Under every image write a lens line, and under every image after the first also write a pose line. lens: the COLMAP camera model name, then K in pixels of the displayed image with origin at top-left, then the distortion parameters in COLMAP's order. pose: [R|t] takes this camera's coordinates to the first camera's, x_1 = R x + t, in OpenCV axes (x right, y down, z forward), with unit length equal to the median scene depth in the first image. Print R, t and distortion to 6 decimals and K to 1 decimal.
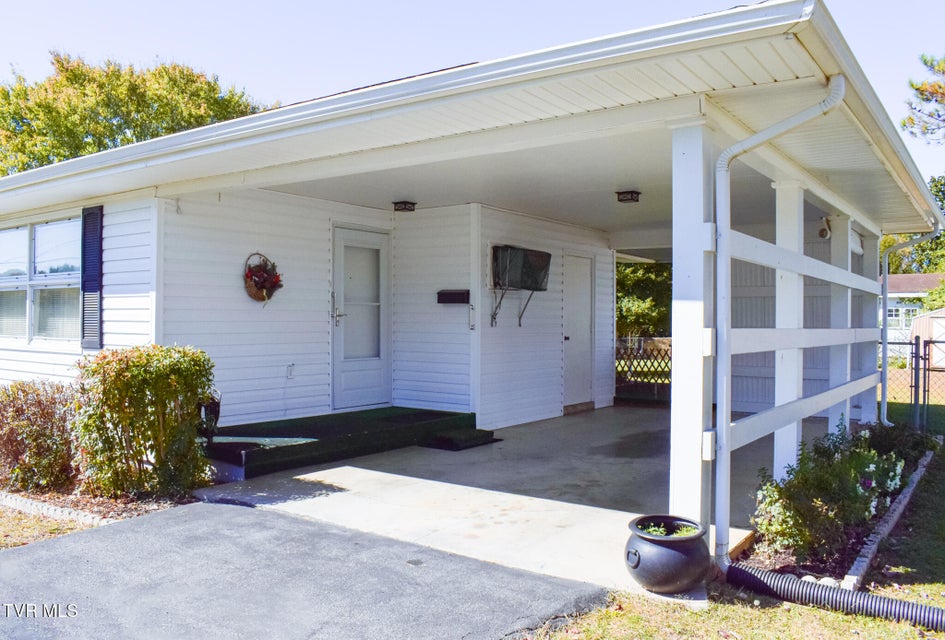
lens RADIAL K [[775.1, 0, 472.5], [0, 775.1, 320.0], [0, 0, 1]] dist [-0.087003, 0.014136]
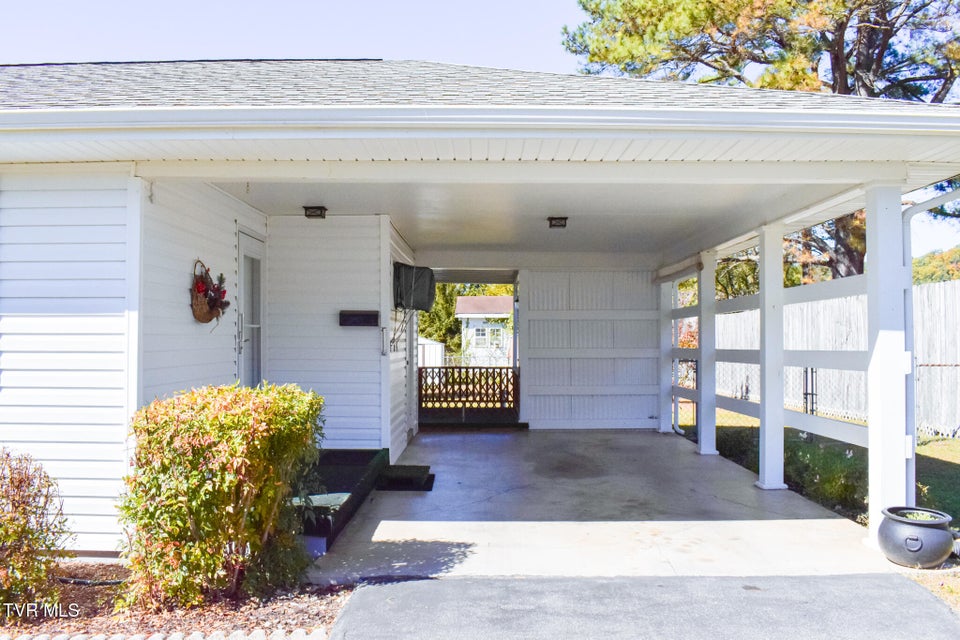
lens RADIAL K [[824.7, 0, 480.0], [0, 824.7, 320.0], [0, 0, 1]] dist [-0.119108, -0.000788]
pose [[0.813161, 0.007532, 0.581990, -0.455008], [0.005811, 0.999761, -0.021057, -0.007604], [-0.582010, 0.020505, 0.812923, 0.156672]]
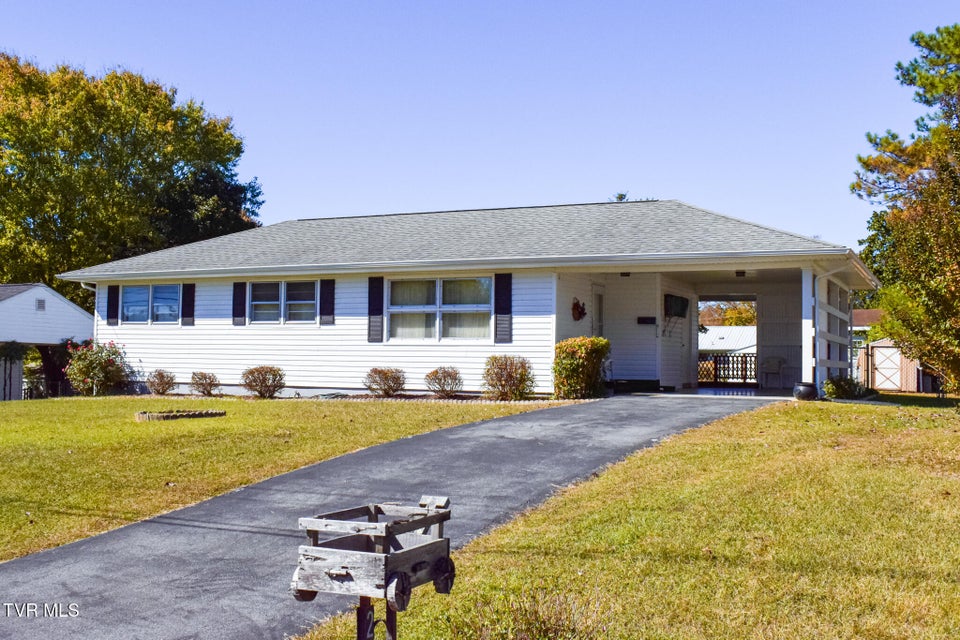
lens RADIAL K [[1026.4, 0, 480.0], [0, 1026.4, 320.0], [0, 0, 1]] dist [-0.050450, -0.000884]
pose [[0.983877, 0.014270, 0.178278, -0.893241], [-0.007013, 0.999123, -0.041270, 0.078202], [-0.178711, 0.039354, 0.983114, -1.458294]]
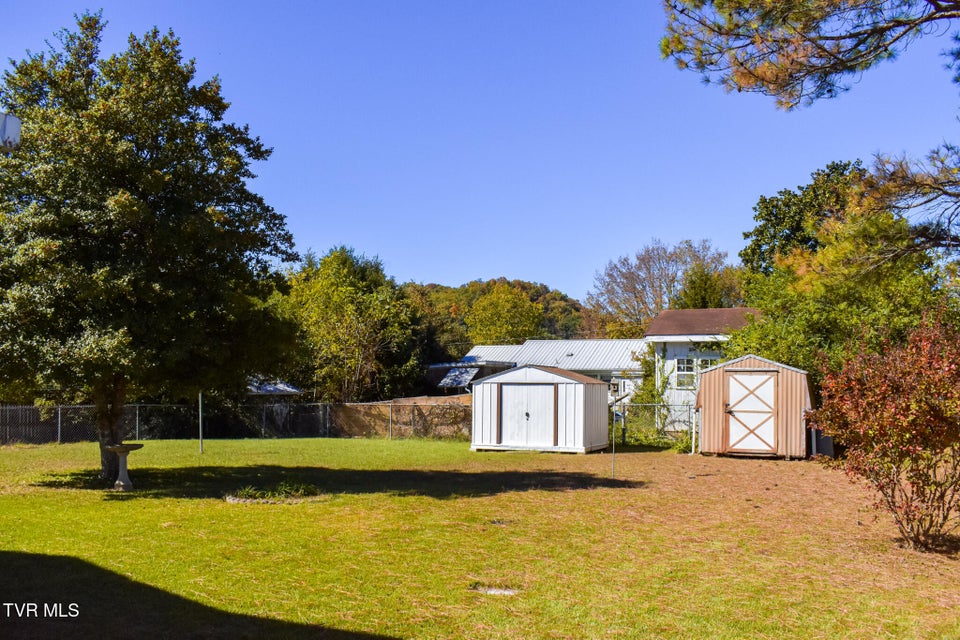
lens RADIAL K [[876.2, 0, 480.0], [0, 876.2, 320.0], [0, 0, 1]] dist [-0.056492, -0.001838]
pose [[0.978215, 0.015781, 0.206992, 0.808272], [-0.002843, 0.998031, -0.062652, -0.000988], [-0.207573, 0.060698, 0.976335, 1.027757]]
